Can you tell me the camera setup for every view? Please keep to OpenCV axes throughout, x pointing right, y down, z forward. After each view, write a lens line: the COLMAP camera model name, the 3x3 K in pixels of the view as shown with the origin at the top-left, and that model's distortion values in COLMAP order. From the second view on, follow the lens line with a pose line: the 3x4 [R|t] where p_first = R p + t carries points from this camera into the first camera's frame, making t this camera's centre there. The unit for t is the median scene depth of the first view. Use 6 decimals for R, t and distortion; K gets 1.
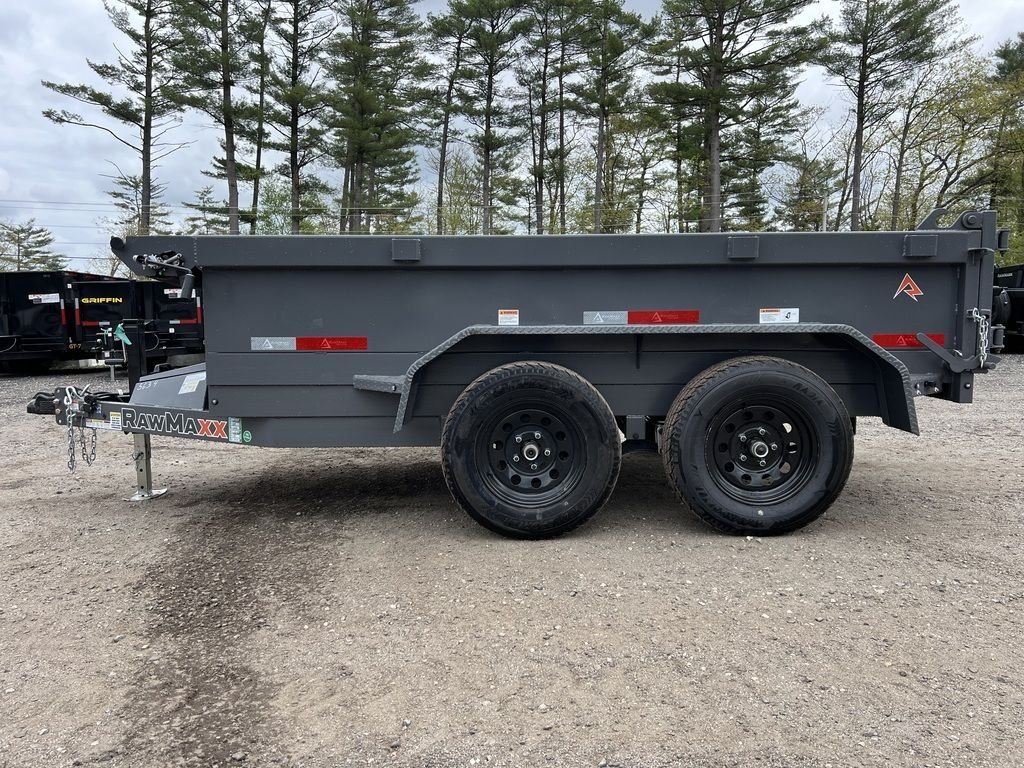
lens RADIAL K [[771.6, 0, 509.0], [0, 771.6, 380.2], [0, 0, 1]] dist [0.072078, -0.083376]
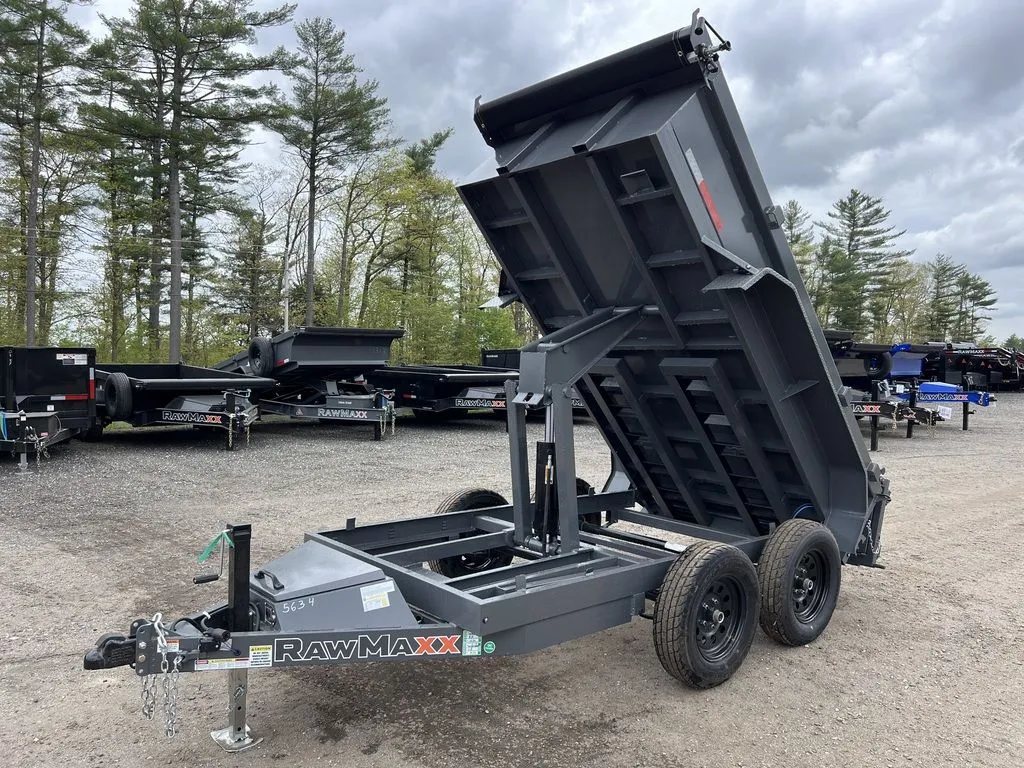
lens RADIAL K [[771.1, 0, 526.7], [0, 771.1, 383.3], [0, 0, 1]] dist [0.050655, -0.081413]
pose [[0.738901, 0.009602, 0.673746, -0.056410], [0.023534, 0.998921, -0.040046, -0.012914], [-0.673403, 0.045446, 0.737877, 0.013341]]
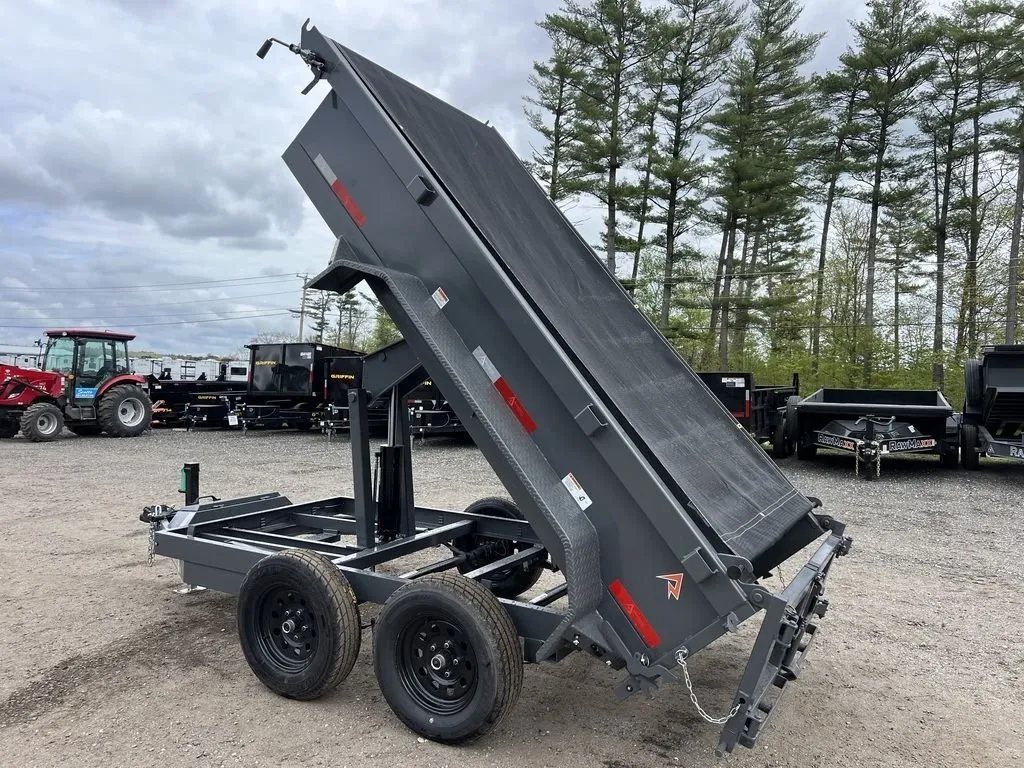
lens RADIAL K [[771.6, 0, 509.0], [0, 771.6, 380.2], [0, 0, 1]] dist [0.072078, -0.083376]
pose [[0.872496, 0.037874, -0.487151, 0.049172], [-0.071599, 0.996140, -0.050788, -0.013767], [0.483347, 0.079192, 0.871840, 0.002395]]
